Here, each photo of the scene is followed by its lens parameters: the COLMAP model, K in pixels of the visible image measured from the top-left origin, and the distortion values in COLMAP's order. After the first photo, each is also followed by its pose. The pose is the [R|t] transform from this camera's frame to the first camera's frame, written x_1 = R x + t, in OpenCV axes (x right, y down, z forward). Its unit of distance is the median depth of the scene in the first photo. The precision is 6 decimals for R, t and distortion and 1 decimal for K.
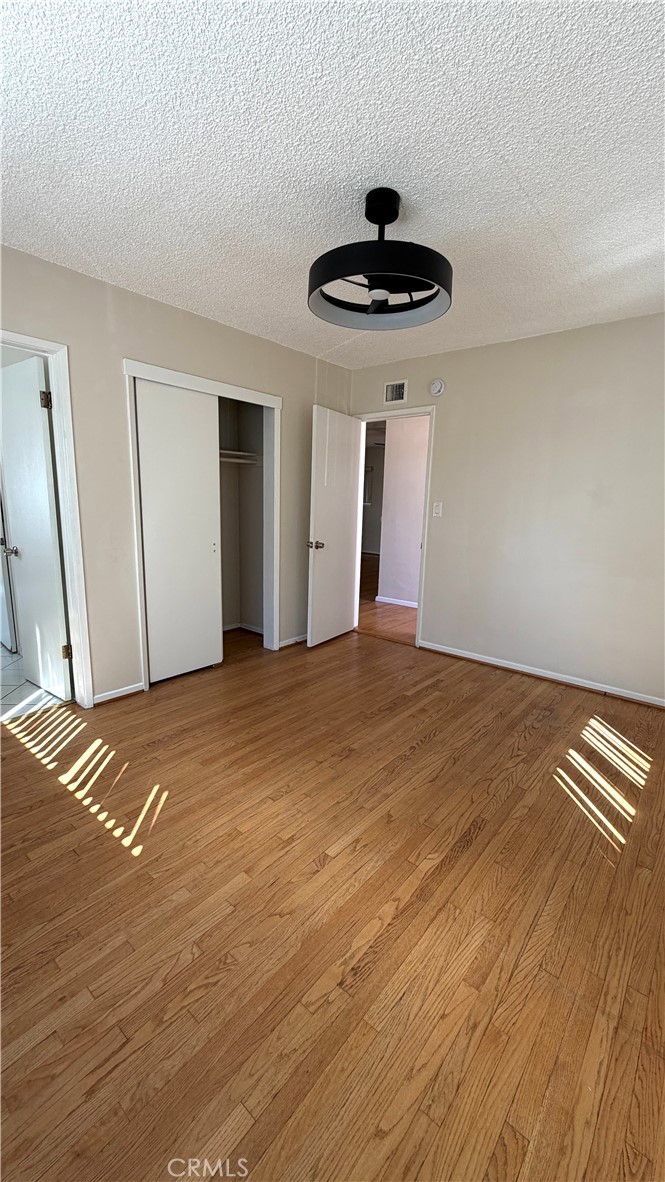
lens RADIAL K [[470.9, 0, 333.8], [0, 470.9, 589.9], [0, 0, 1]] dist [-0.002408, -0.000423]
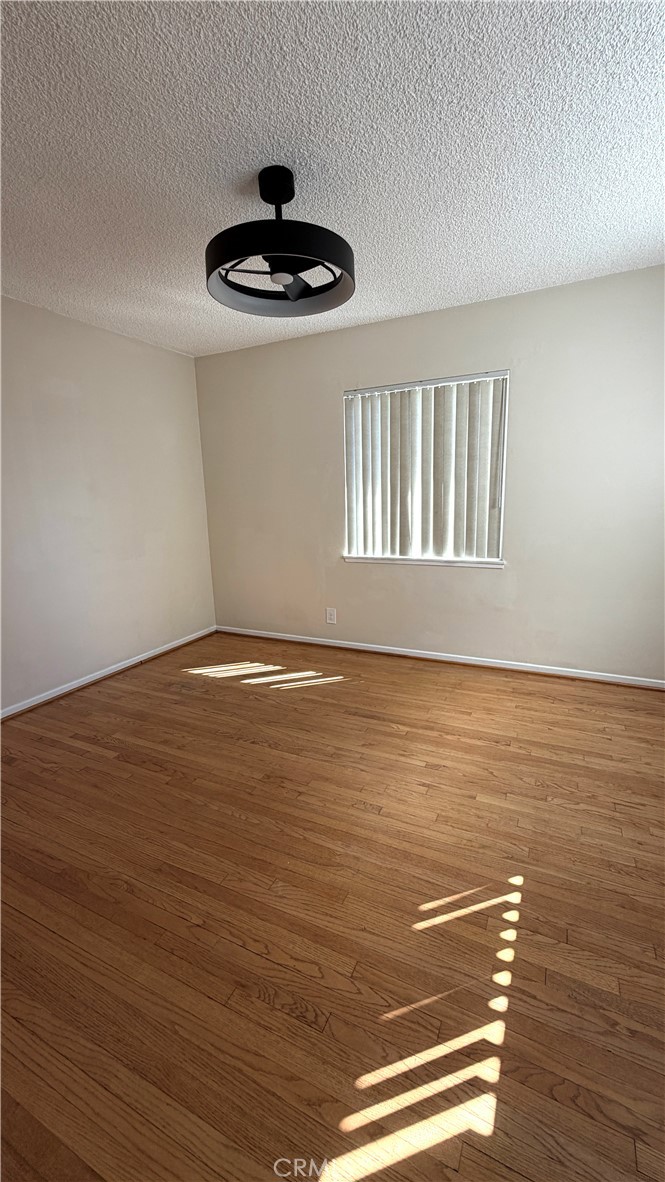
lens RADIAL K [[470.9, 0, 334.0], [0, 470.9, 591.0], [0, 0, 1]] dist [-0.002408, -0.000423]
pose [[-0.244805, -0.219469, 0.944407, -0.881626], [0.208537, 0.939330, 0.272345, -0.236464], [-0.946881, 0.263615, -0.184186, 1.121234]]
